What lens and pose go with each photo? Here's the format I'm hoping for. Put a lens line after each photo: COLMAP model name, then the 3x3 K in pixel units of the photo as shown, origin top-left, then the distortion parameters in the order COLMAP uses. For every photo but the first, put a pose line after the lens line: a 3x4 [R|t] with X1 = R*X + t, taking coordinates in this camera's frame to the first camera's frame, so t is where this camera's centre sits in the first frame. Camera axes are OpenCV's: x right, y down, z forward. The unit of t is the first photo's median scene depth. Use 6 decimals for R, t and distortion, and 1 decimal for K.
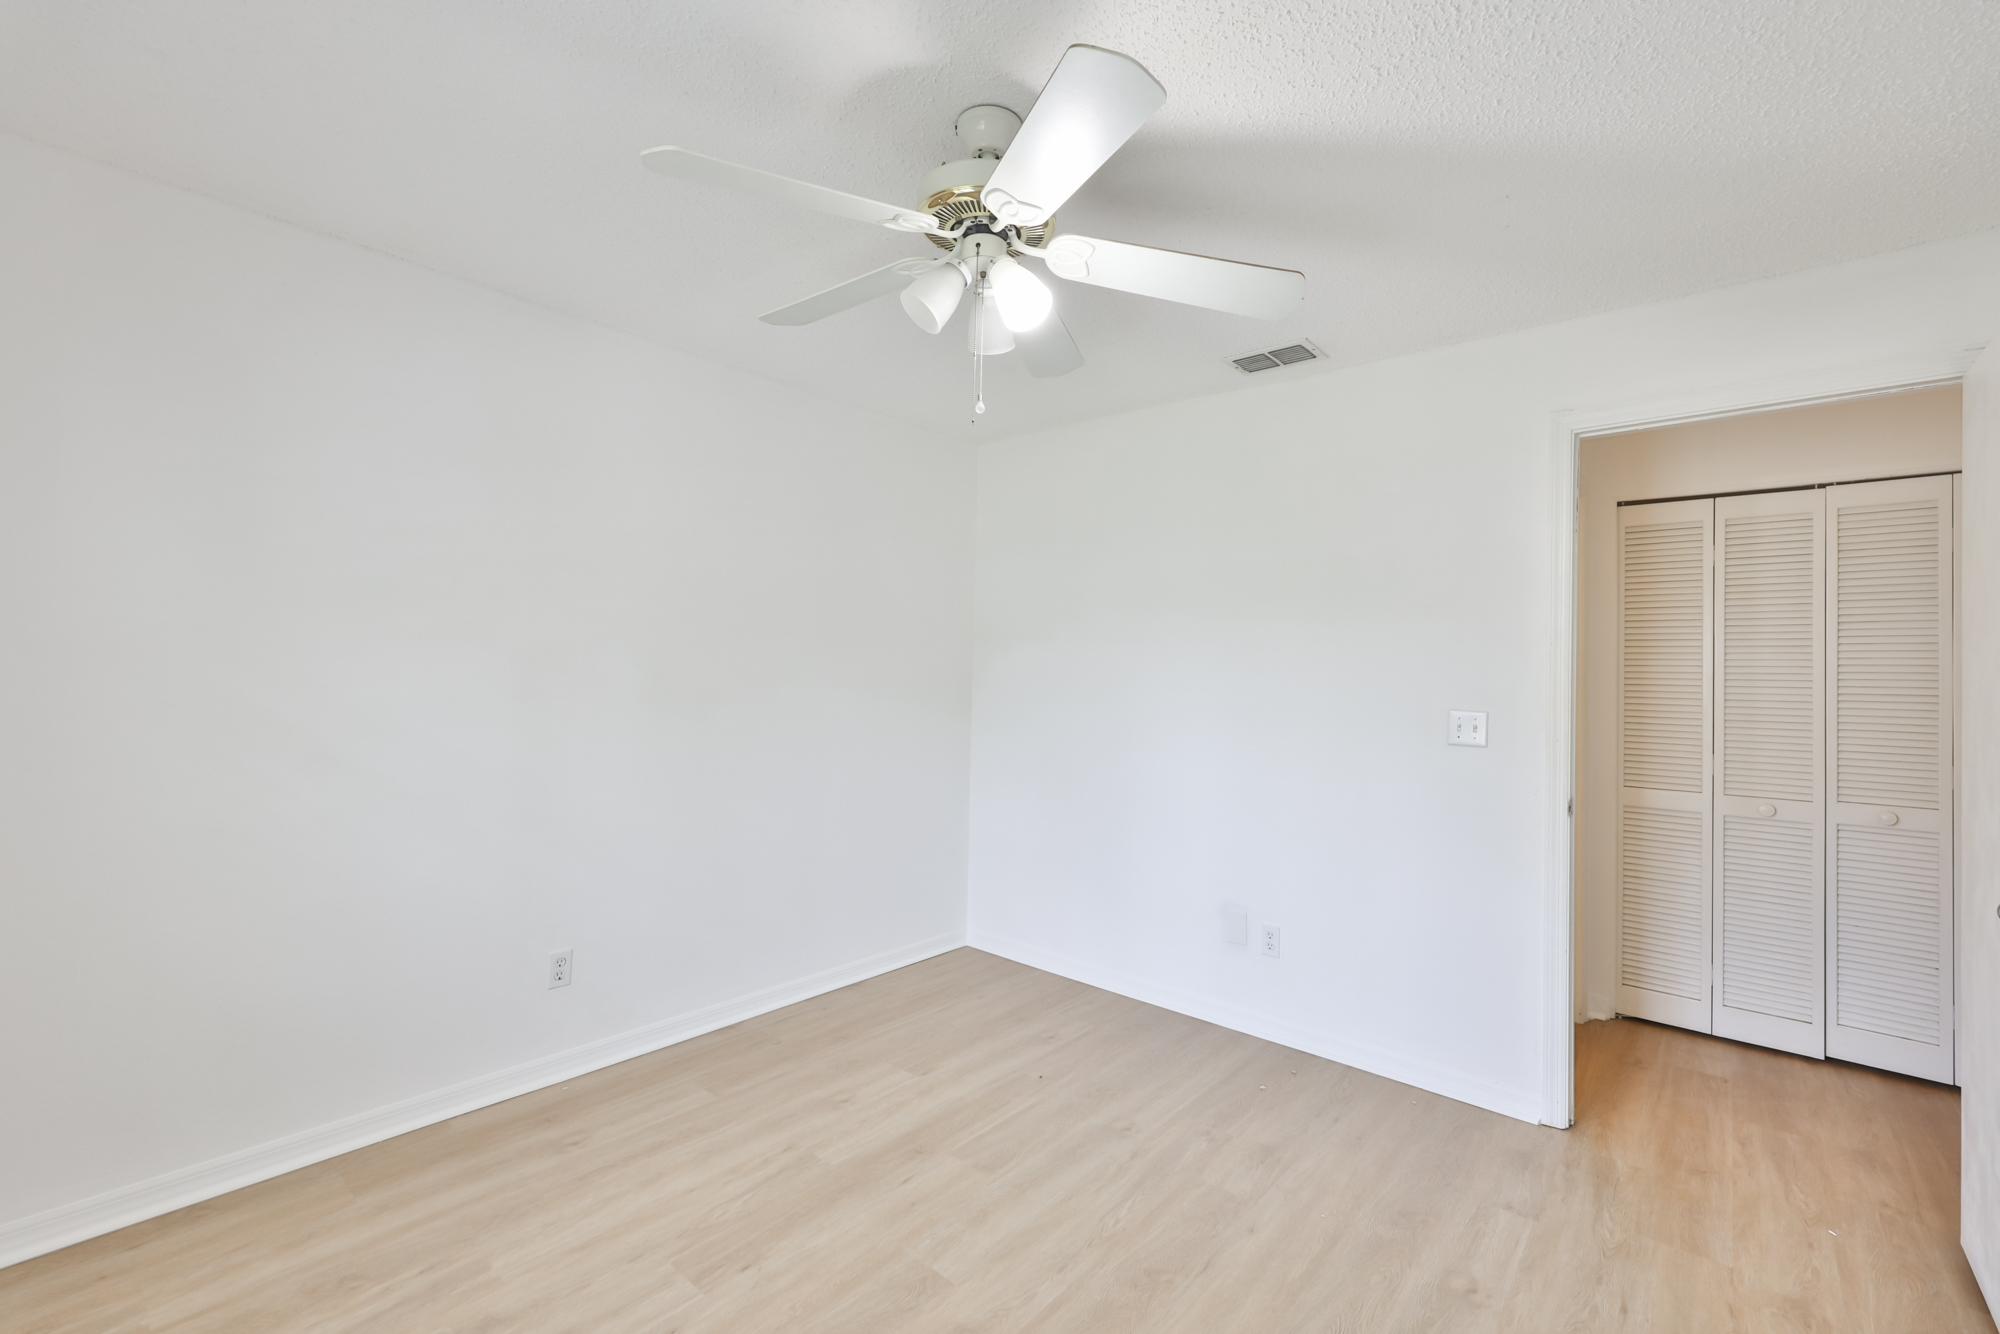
lens RADIAL K [[856.1, 0, 1004.6], [0, 856.1, 661.1], [0, 0, 1]] dist [-0.001953, 0.000298]
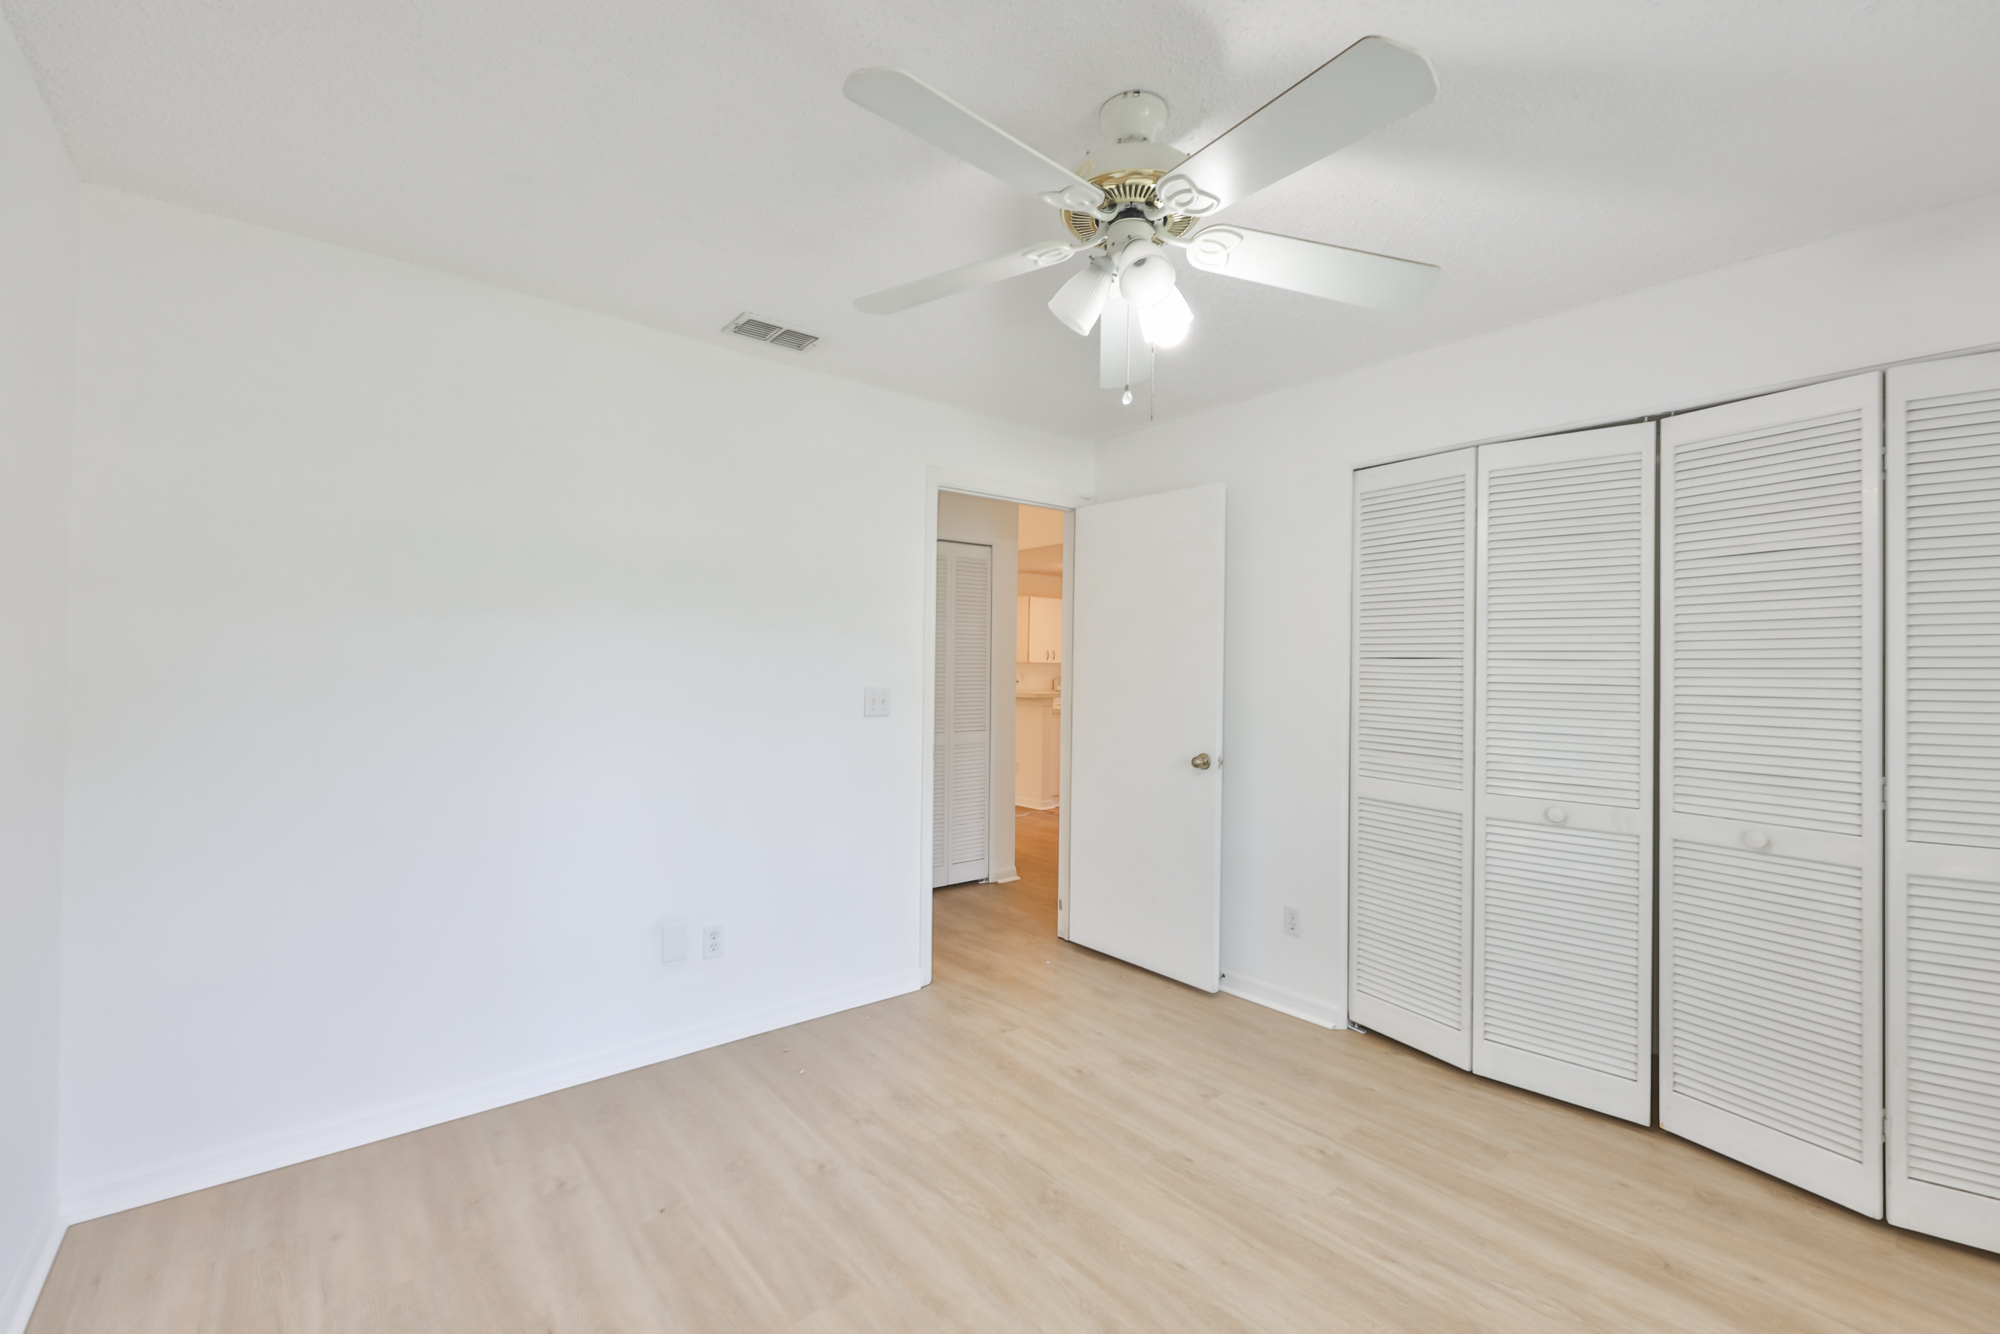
lens RADIAL K [[856.1, 0, 1008.2], [0, 856.1, 662.1], [0, 0, 1]] dist [-0.001953, 0.000298]
pose [[0.155627, -0.015778, 0.987690, -0.754775], [-0.020073, 0.999615, 0.019131, -0.006876], [-0.987612, -0.022803, 0.155250, 0.721006]]
